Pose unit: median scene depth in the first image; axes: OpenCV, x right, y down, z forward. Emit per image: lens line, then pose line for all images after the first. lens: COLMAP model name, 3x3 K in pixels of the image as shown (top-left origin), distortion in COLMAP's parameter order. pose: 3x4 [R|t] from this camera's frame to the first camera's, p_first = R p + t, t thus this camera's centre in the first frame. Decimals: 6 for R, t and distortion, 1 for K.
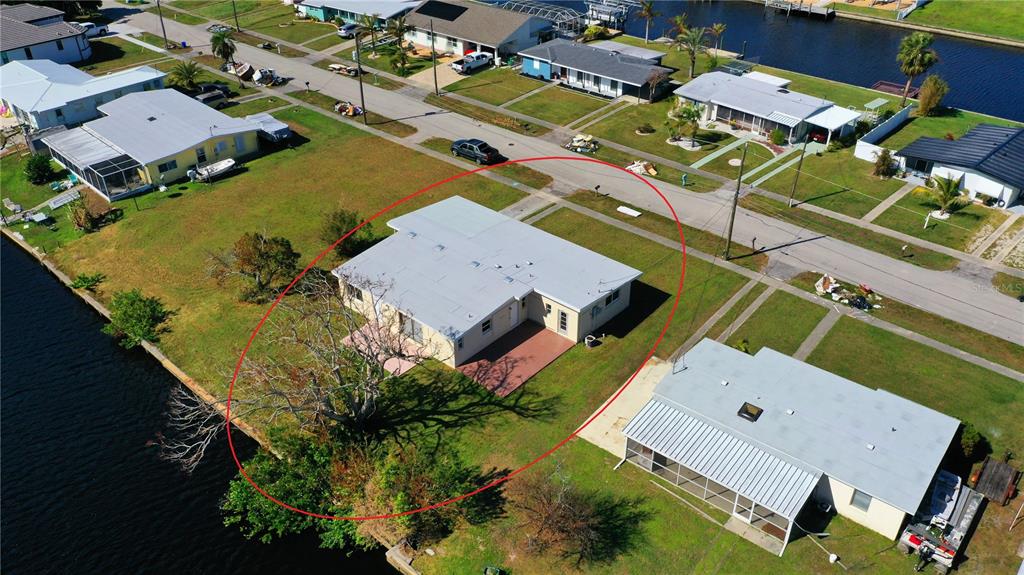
lens RADIAL K [[802.1, 0, 512.0], [0, 802.1, 287.5], [0, 0, 1]] dist [-0.004053, -0.001879]
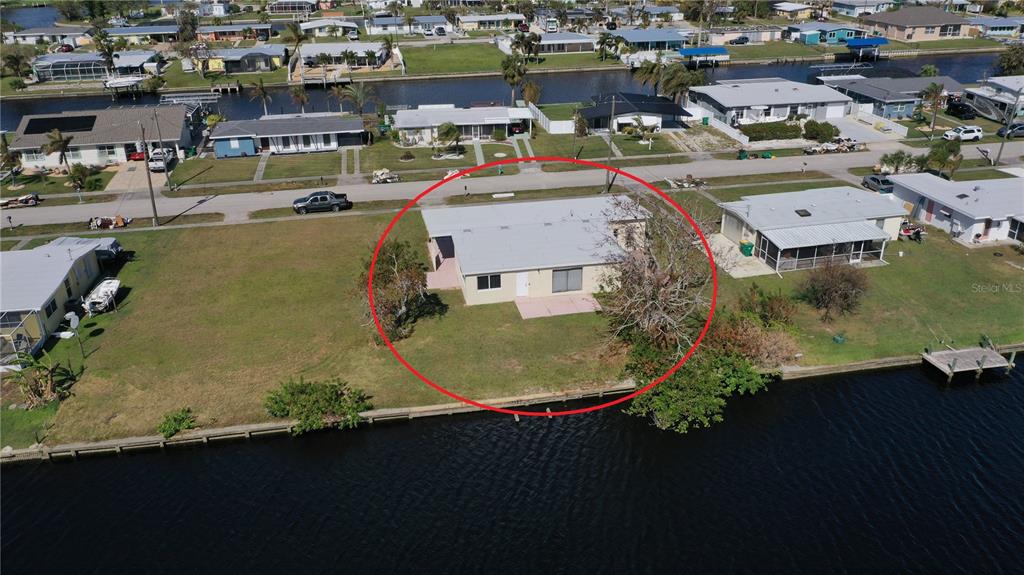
lens RADIAL K [[802.1, 0, 512.0], [0, 802.1, 287.5], [0, 0, 1]] dist [-0.004053, -0.001879]
pose [[0.609091, -0.325247, 0.723341, -0.633778], [0.441468, 0.896725, 0.031469, -0.004751], [-0.658873, 0.300164, 0.689773, 0.193466]]
